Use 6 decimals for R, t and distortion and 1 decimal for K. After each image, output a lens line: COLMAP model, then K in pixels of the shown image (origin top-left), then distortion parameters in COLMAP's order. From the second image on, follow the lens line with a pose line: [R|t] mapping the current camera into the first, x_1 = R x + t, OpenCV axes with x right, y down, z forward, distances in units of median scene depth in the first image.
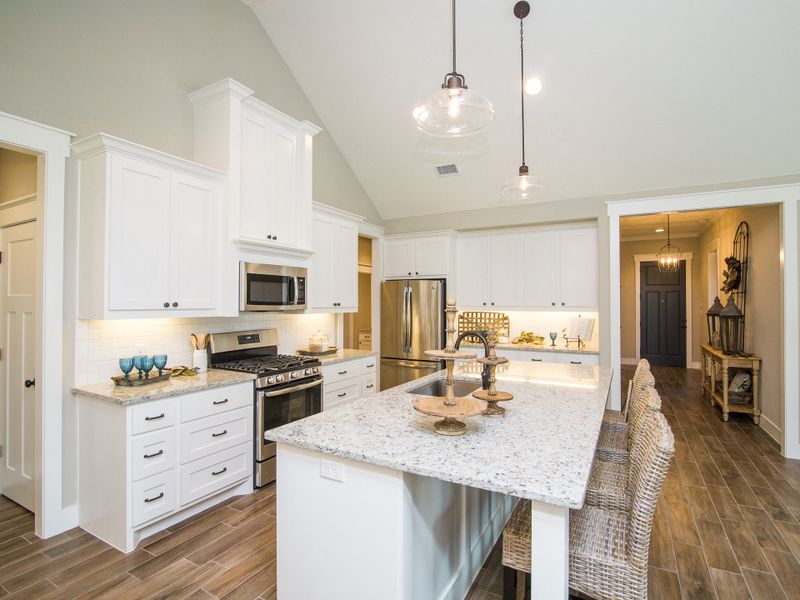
lens RADIAL K [[410.6, 0, 400.0], [0, 410.6, 300.0], [0, 0, 1]] dist [-0.016647, 0.000029]
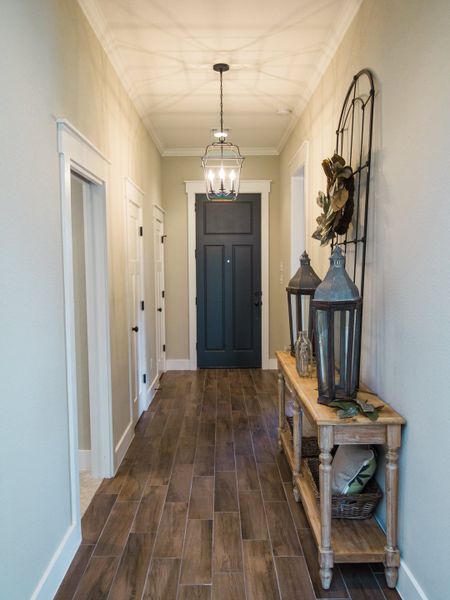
lens RADIAL K [[499.7, 0, 225.0], [0, 499.7, 300.0], [0, 0, 1]] dist [-0.002344, -0.000867]
pose [[0.870331, -0.043130, 0.490575, 0.466913], [0.003081, 0.996615, 0.082154, -0.001226], [-0.492458, -0.069990, 0.867518, 0.610593]]
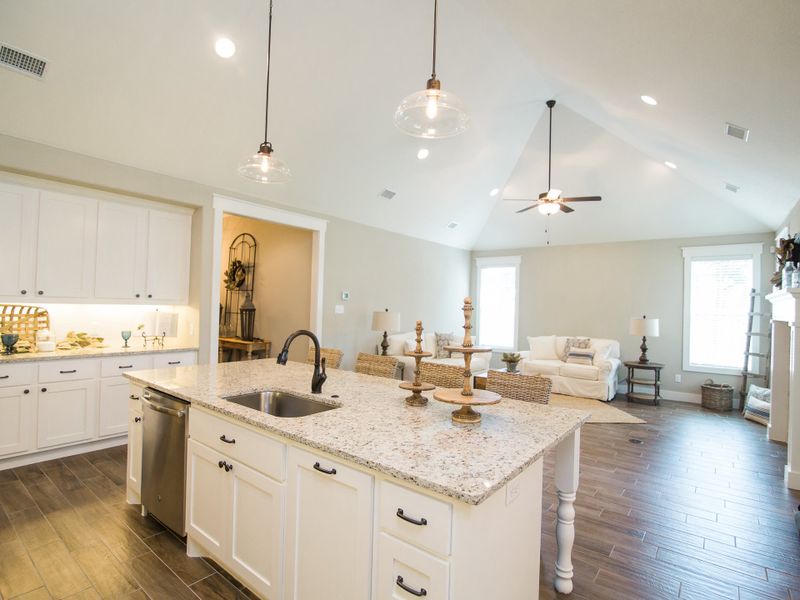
lens RADIAL K [[410.6, 0, 400.0], [0, 410.6, 300.0], [0, 0, 1]] dist [-0.016647, 0.000029]
pose [[0.163456, 0.016873, 0.986406, -0.316323], [-0.036646, 0.999268, -0.011020, 0.007417], [-0.985870, -0.034346, 0.163955, 0.324341]]
